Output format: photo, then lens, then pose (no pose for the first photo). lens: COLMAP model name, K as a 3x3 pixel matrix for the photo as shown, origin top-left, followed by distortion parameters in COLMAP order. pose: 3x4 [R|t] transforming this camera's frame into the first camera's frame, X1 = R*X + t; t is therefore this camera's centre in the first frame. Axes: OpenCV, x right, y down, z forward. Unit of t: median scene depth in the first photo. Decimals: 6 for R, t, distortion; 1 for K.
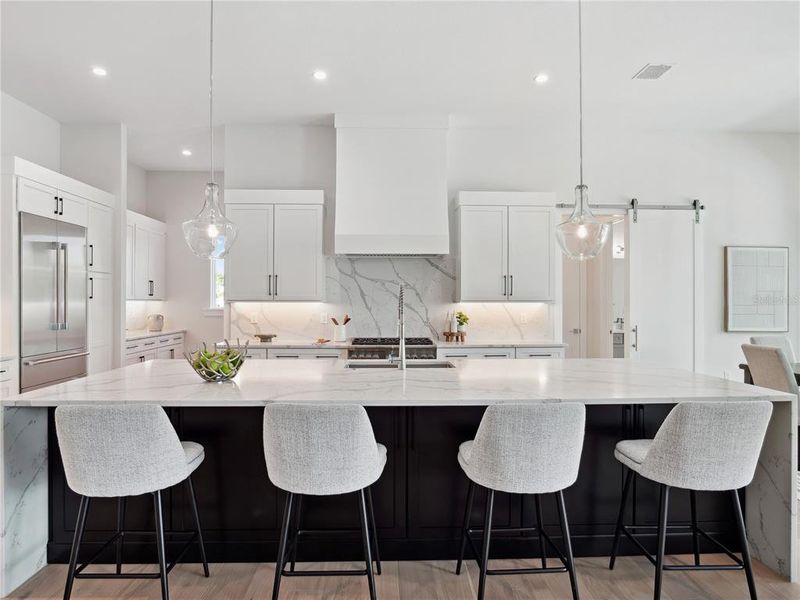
lens RADIAL K [[538.7, 0, 403.0], [0, 538.7, 299.0], [0, 0, 1]] dist [-0.005440, 0.001706]
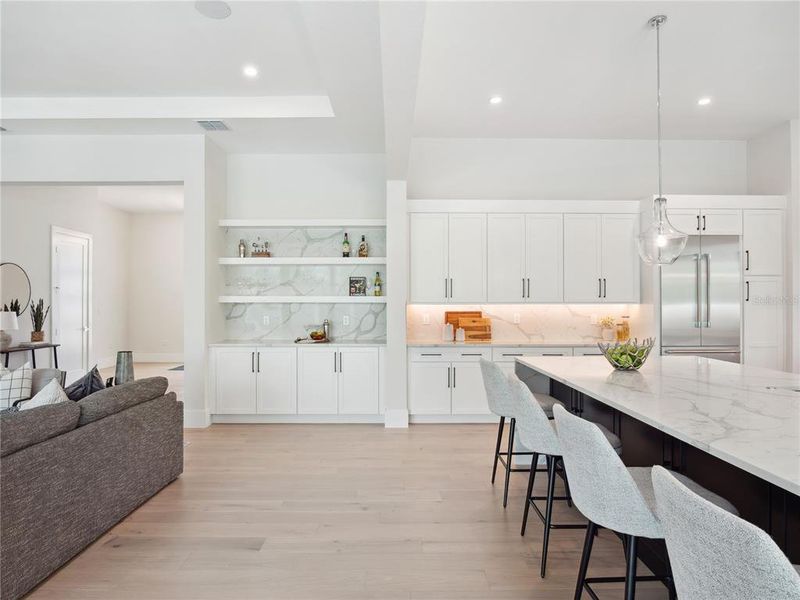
lens RADIAL K [[501.5, 0, 398.9], [0, 501.5, 298.8], [0, 0, 1]] dist [-0.027227, 0.015920]
pose [[-0.026160, -0.008919, -0.999618, 0.408996], [0.001860, 0.999958, -0.008971, 0.002034], [0.999656, -0.002094, -0.026142, 0.320655]]
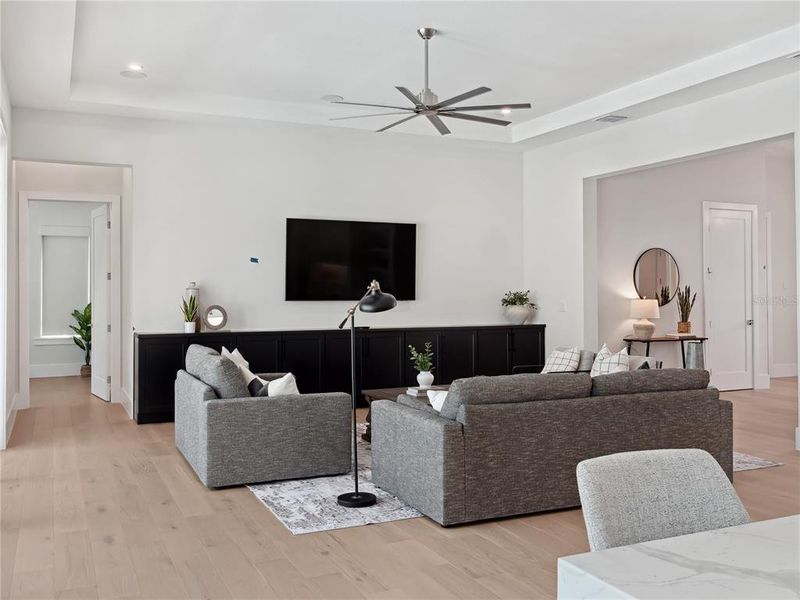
lens RADIAL K [[743.4, 0, 395.9], [0, 743.4, 286.1], [0, 0, 1]] dist [0.010443, 0.000000]
pose [[-0.919167, -0.002680, -0.393859, 0.451185], [0.001780, 0.999938, -0.010956, 0.007021], [0.393864, -0.010771, -0.919106, 0.660002]]
